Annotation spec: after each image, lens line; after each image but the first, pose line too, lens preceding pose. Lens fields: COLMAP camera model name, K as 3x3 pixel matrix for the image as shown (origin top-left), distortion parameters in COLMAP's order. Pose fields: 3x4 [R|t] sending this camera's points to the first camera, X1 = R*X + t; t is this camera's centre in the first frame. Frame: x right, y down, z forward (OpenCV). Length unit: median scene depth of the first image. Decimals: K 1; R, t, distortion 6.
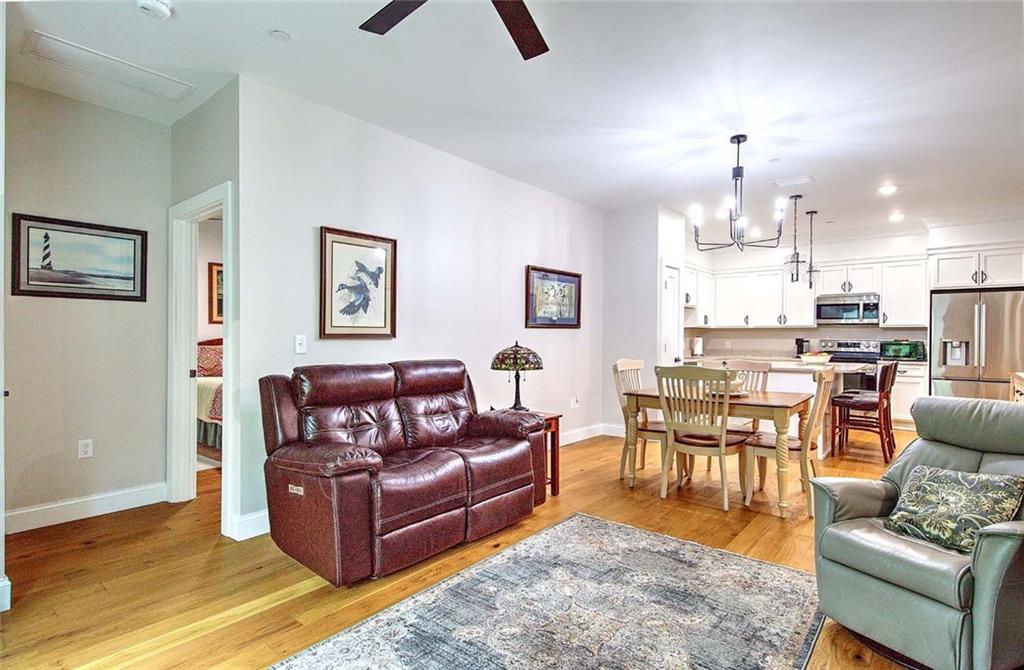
lens RADIAL K [[512.8, 0, 517.9], [0, 512.8, 333.9], [0, 0, 1]] dist [0.000940, -0.000329]
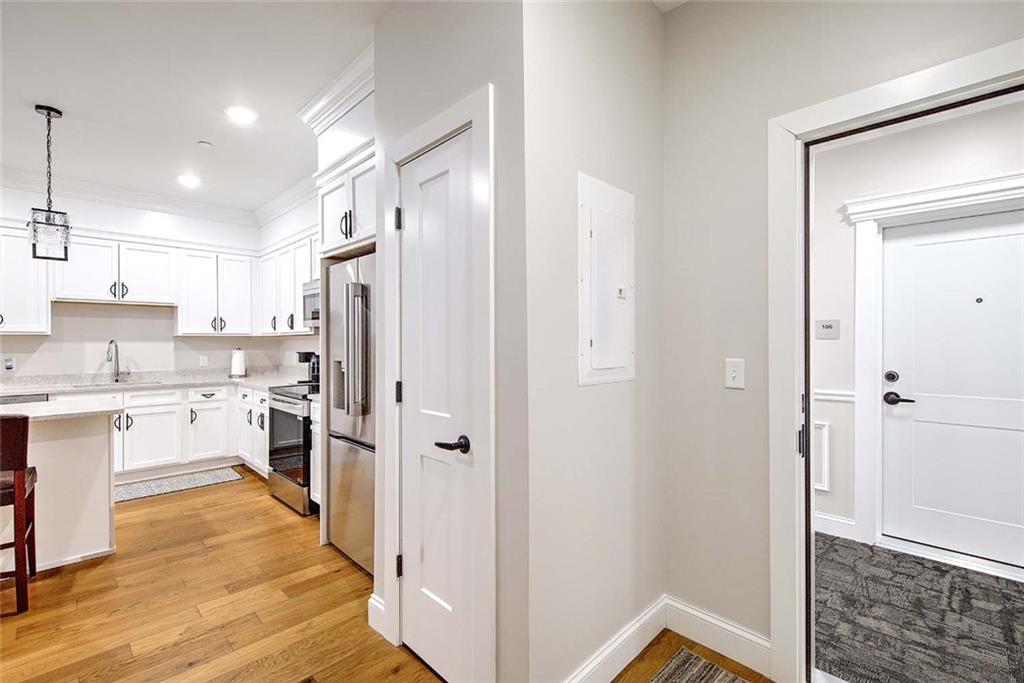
lens RADIAL K [[450.1, 0, 512.0], [0, 450.1, 341.5], [0, 0, 1]] dist [0.002224, -0.000295]
pose [[0.993619, -0.004802, -0.112683, 1.702872], [0.005906, 0.999938, 0.009462, -0.015838], [0.112631, -0.010068, 0.993586, 0.963626]]
